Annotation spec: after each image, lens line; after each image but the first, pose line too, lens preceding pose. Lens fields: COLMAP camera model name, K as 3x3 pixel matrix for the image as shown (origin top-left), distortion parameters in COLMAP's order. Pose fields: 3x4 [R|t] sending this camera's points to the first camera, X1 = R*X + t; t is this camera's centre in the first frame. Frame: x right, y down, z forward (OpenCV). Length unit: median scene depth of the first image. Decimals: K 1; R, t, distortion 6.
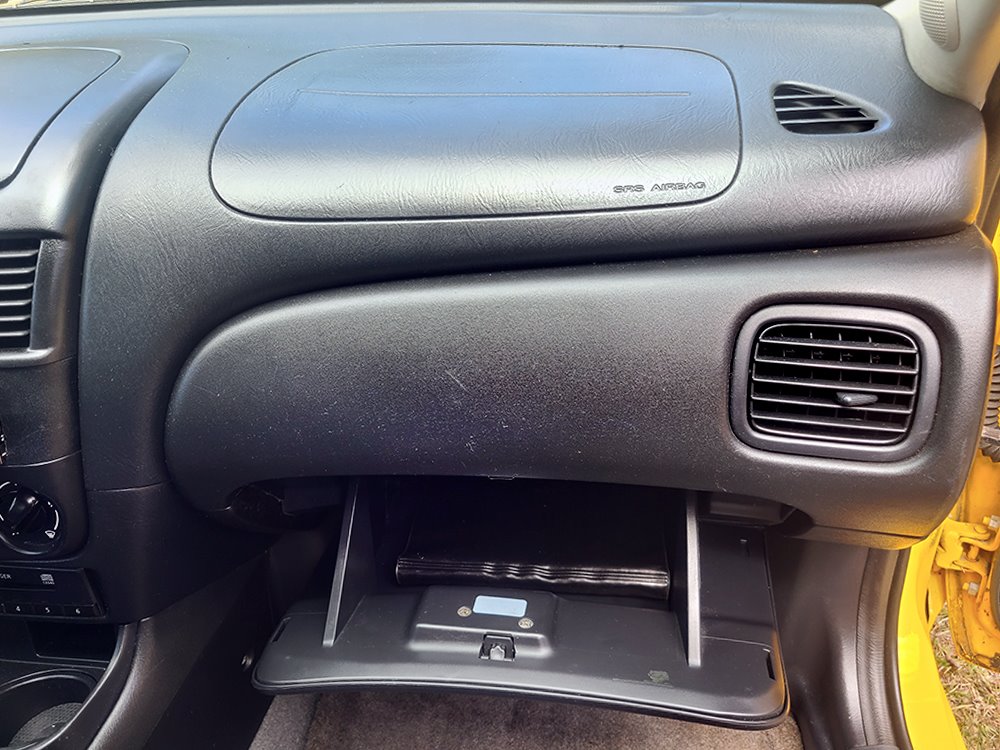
lens RADIAL K [[807.0, 0, 502.7], [0, 807.0, 355.1], [0, 0, 1]] dist [0.026552, -0.002545]
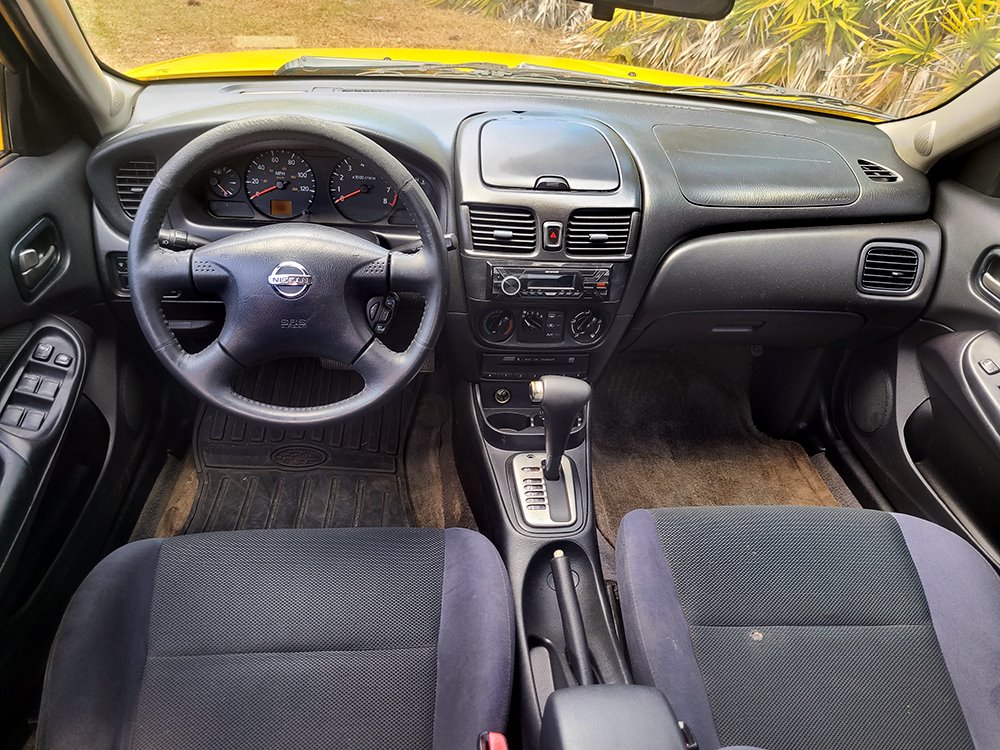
lens RADIAL K [[756.8, 0, 502.2], [0, 756.8, 366.1], [0, 0, 1]] dist [0.042052, -0.036963]
pose [[0.959863, -0.023712, 0.279467, -1.632875], [0.009162, 0.998539, 0.053254, 0.213945], [-0.280321, -0.048556, 0.958677, -1.206003]]
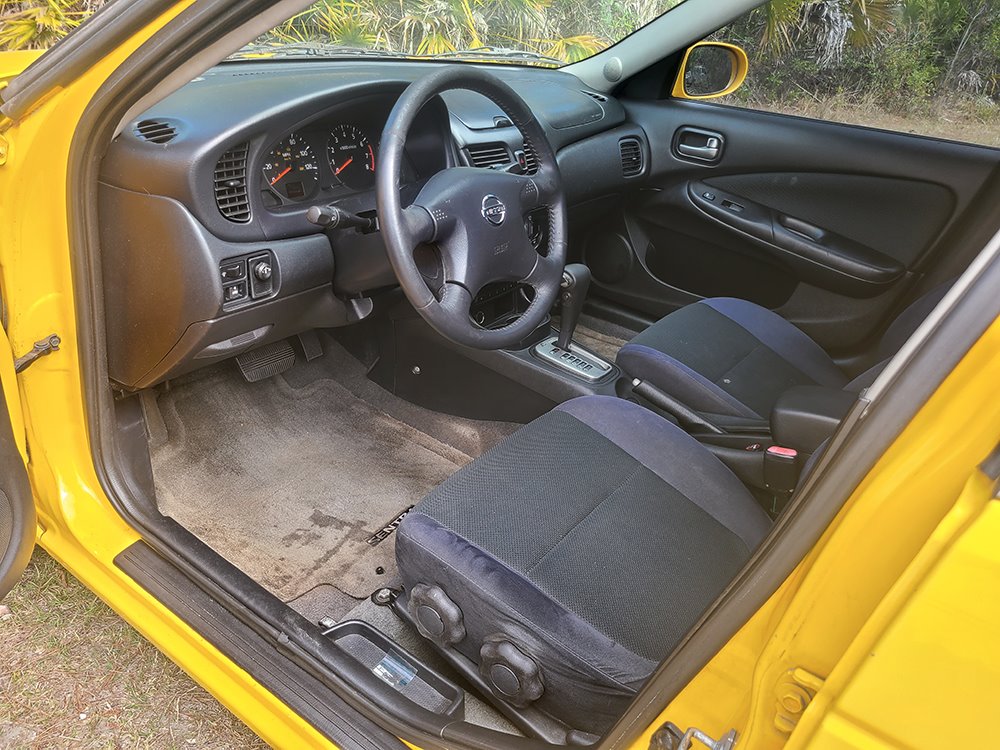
lens RADIAL K [[774.1, 0, 497.3], [0, 774.1, 376.6], [0, 0, 1]] dist [0.037347, -0.036963]
pose [[0.421894, -0.312453, 0.851105, -3.645381], [0.336614, 0.925624, 0.172950, 0.157671], [-0.841841, 0.213527, 0.495691, -0.212727]]
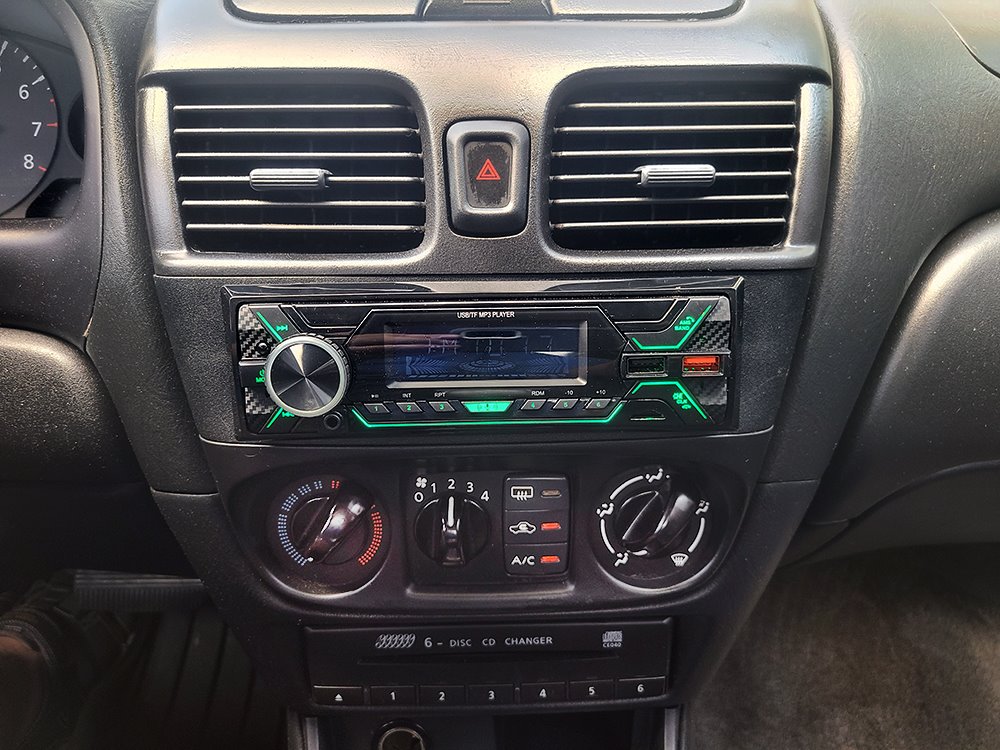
lens RADIAL K [[774.1, 0, 501.8], [0, 774.1, 359.8], [0, 0, 1]] dist [0.012651, -0.008232]
pose [[0.983730, -0.011392, 0.179290, -0.918998], [0.038602, 0.988080, -0.149019, 0.167819], [-0.175455, 0.153516, 0.972445, 0.449843]]
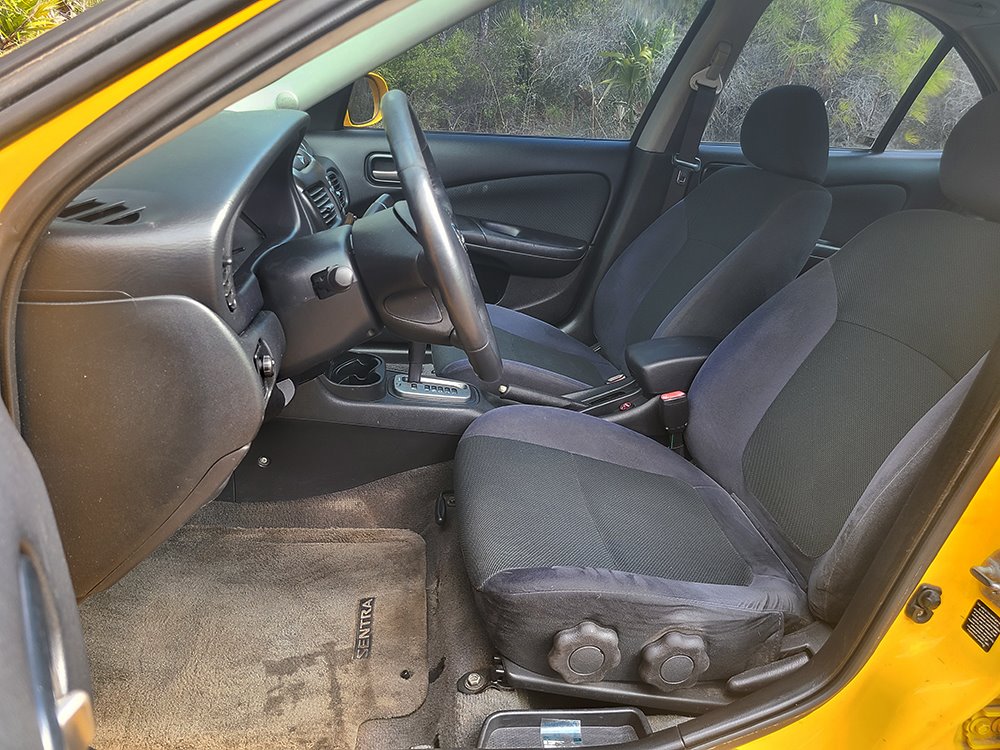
lens RADIAL K [[763.6, 0, 515.0], [0, 763.6, 372.3], [0, 0, 1]] dist [0.047428, -0.042391]
pose [[-0.304123, -0.294249, 0.906050, -3.666117], [0.435615, 0.802883, 0.406962, -0.411524], [-0.847200, 0.518456, -0.115996, 1.105064]]
